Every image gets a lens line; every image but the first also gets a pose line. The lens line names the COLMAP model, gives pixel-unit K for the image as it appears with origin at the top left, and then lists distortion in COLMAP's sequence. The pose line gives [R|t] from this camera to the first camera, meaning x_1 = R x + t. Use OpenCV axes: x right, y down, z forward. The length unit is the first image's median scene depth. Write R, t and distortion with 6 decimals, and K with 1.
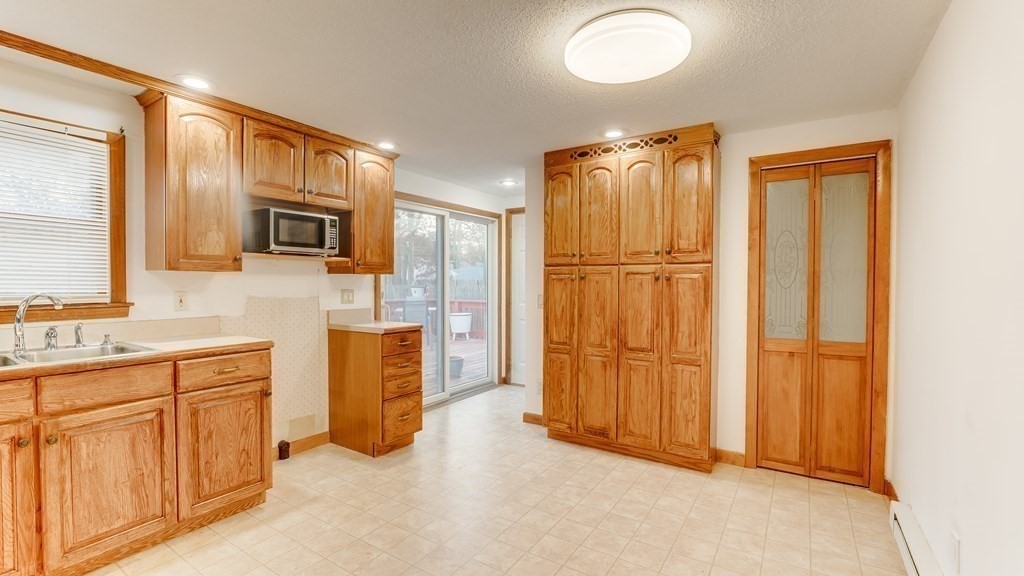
lens RADIAL K [[451.0, 0, 512.0], [0, 451.0, 288.0], [0, 0, 1]] dist [-0.013050, 0.000075]
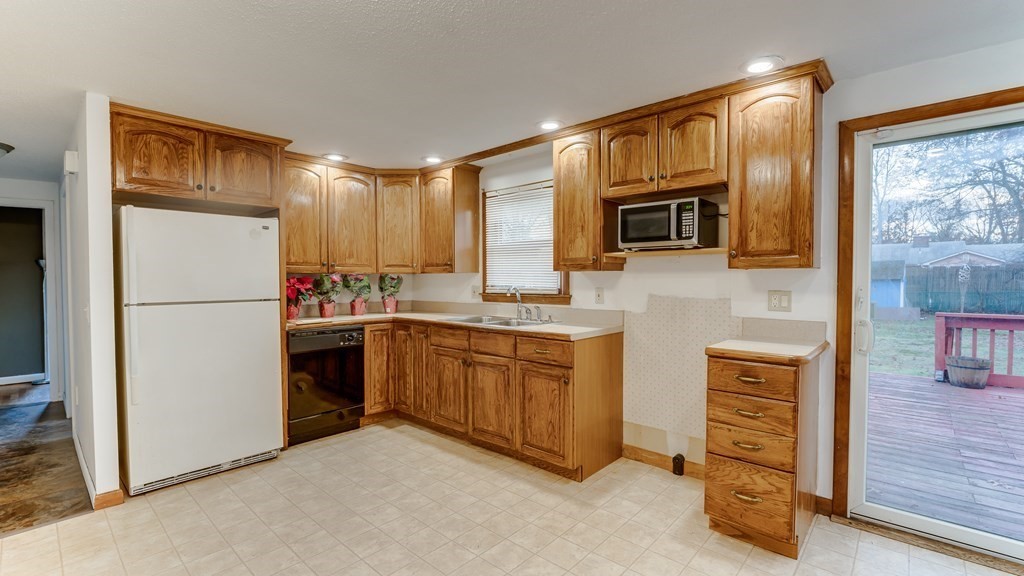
lens RADIAL K [[451.0, 0, 512.0], [0, 451.0, 288.0], [0, 0, 1]] dist [-0.013050, 0.000075]
pose [[-0.161817, 0.016165, -0.986688, 0.496276], [-0.013478, 0.999736, 0.018589, -0.011041], [0.986729, 0.016307, -0.161557, 0.917909]]
